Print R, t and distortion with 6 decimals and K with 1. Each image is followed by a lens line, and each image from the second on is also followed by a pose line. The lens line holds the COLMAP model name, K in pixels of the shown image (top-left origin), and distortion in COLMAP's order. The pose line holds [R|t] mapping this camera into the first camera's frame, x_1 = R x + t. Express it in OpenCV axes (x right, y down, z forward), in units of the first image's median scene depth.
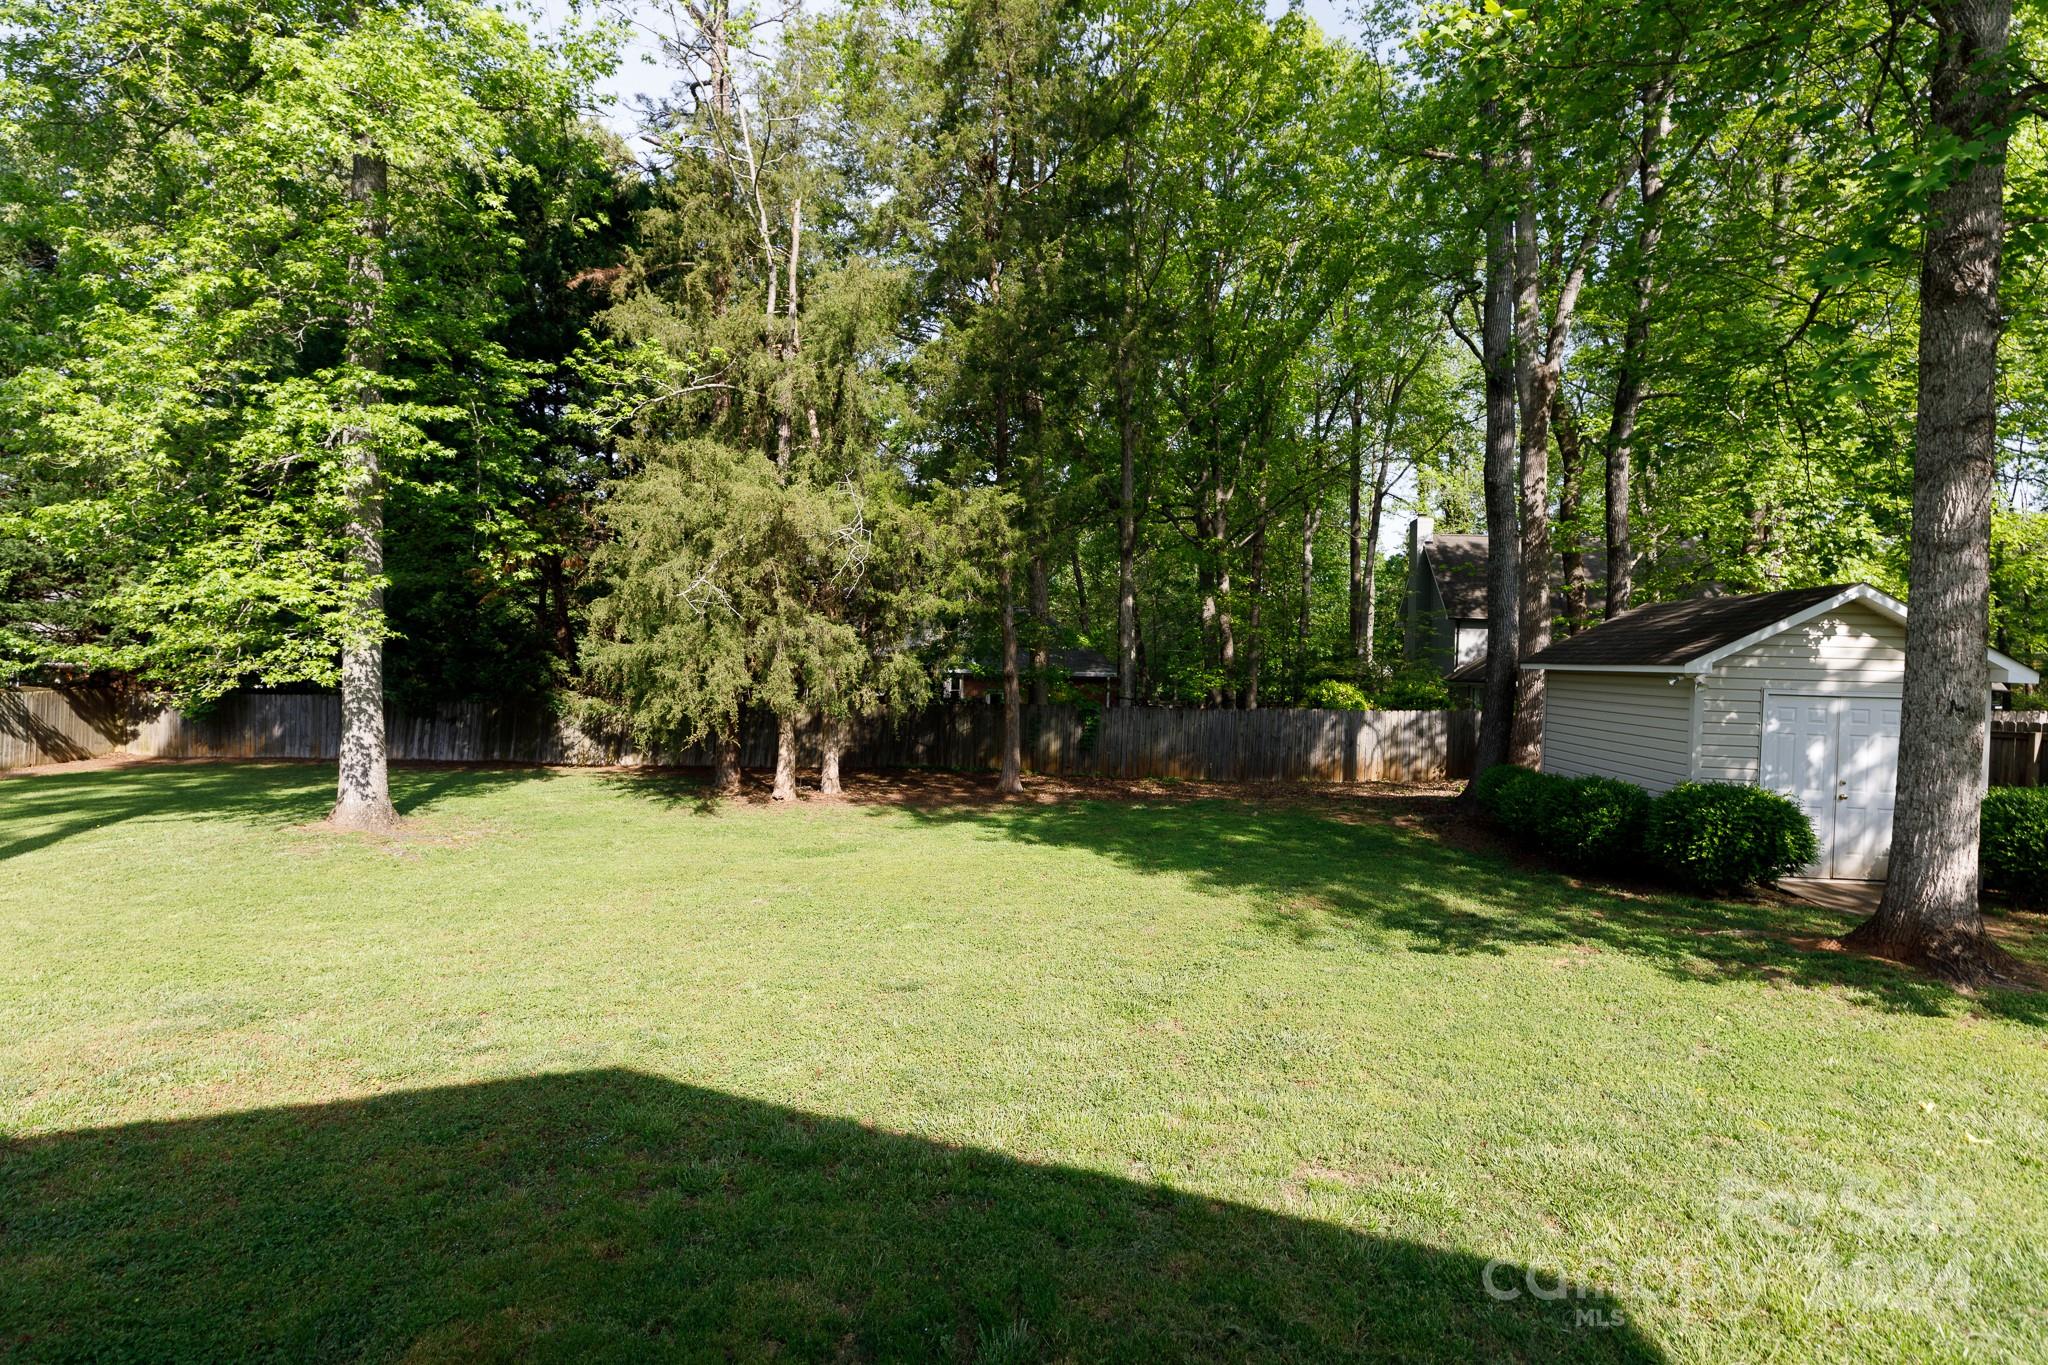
lens RADIAL K [[962.9, 0, 1024.3], [0, 962.9, 670.2], [0, 0, 1]] dist [-0.004336, 0.001182]
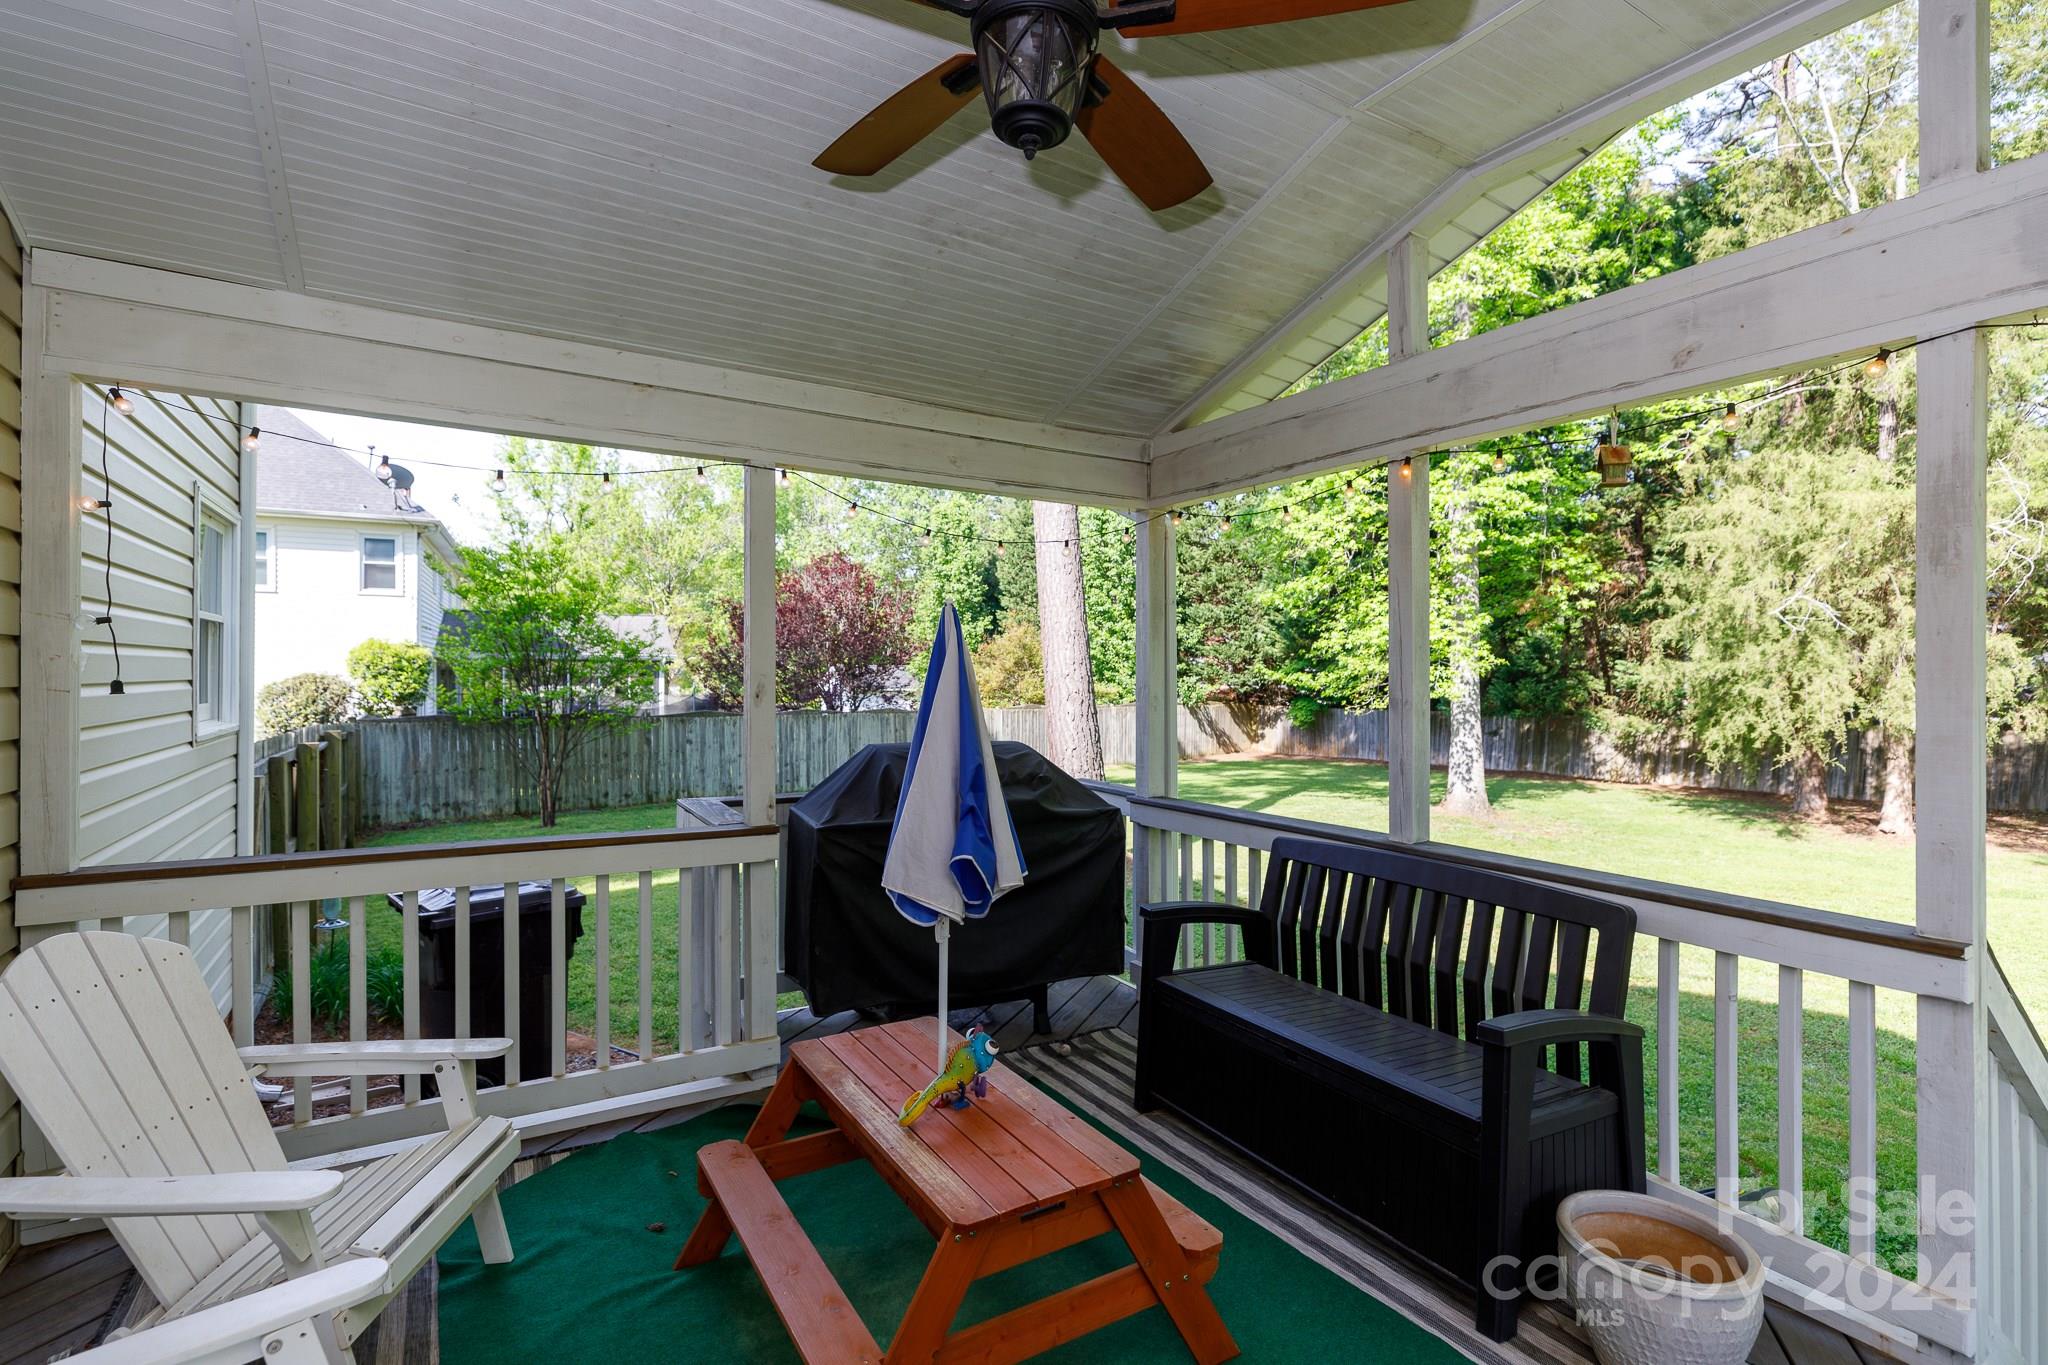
lens RADIAL K [[962.9, 0, 1012.3], [0, 962.9, 672.2], [0, 0, 1]] dist [-0.004336, 0.001182]
pose [[0.596475, -0.017570, -0.802439, -0.027081], [0.002472, 0.999796, -0.020054, 0.001505], [0.802628, 0.009978, 0.596397, -0.217547]]
